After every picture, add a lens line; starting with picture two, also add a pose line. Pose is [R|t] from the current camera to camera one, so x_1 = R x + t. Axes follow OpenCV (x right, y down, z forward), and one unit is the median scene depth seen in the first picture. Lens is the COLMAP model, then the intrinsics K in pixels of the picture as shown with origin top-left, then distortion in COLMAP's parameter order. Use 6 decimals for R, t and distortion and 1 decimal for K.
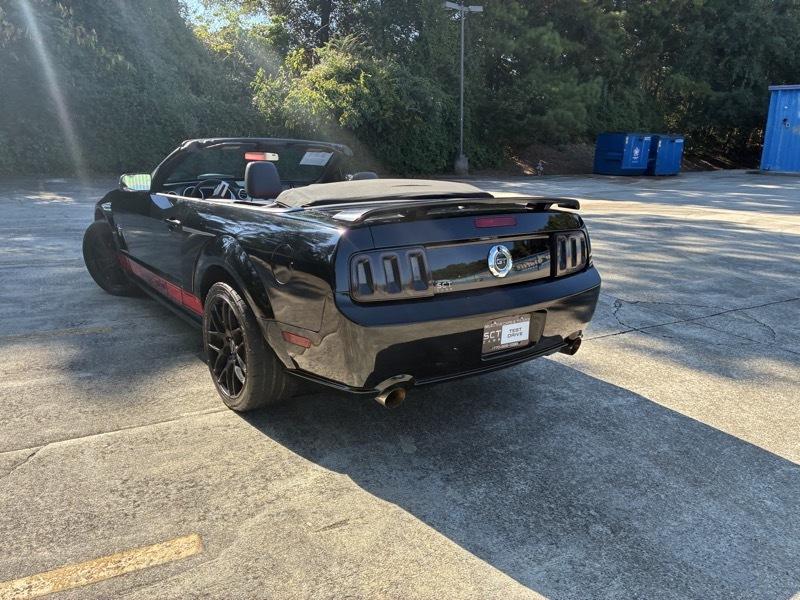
lens RADIAL K [[606.1, 0, 401.8], [0, 606.1, 294.3], [0, 0, 1]] dist [0.047981, -0.063310]
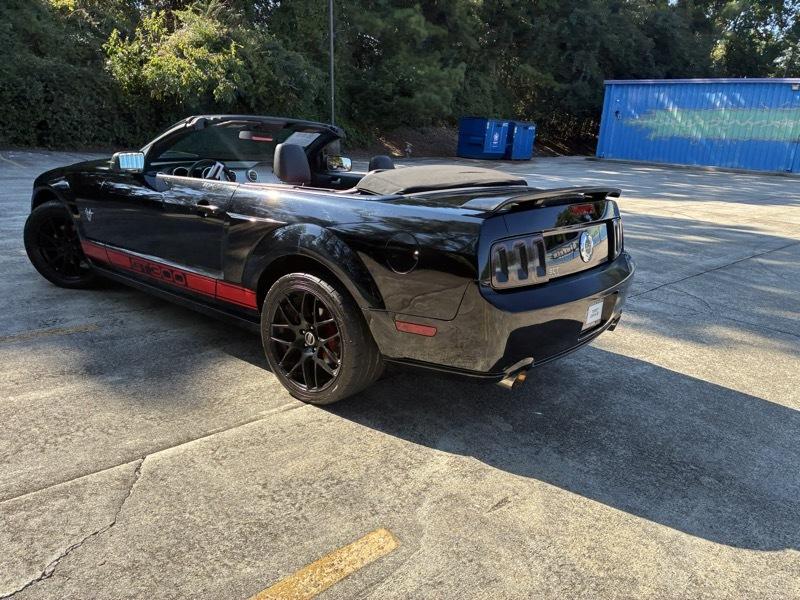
lens RADIAL K [[606.1, 0, 408.5], [0, 606.1, 304.5], [0, 0, 1]] dist [0.047981, -0.063310]
pose [[0.966975, -0.037770, 0.252058, -0.247430], [0.025543, 0.998341, 0.051604, -0.009644], [-0.253589, -0.043462, 0.966335, 0.022562]]
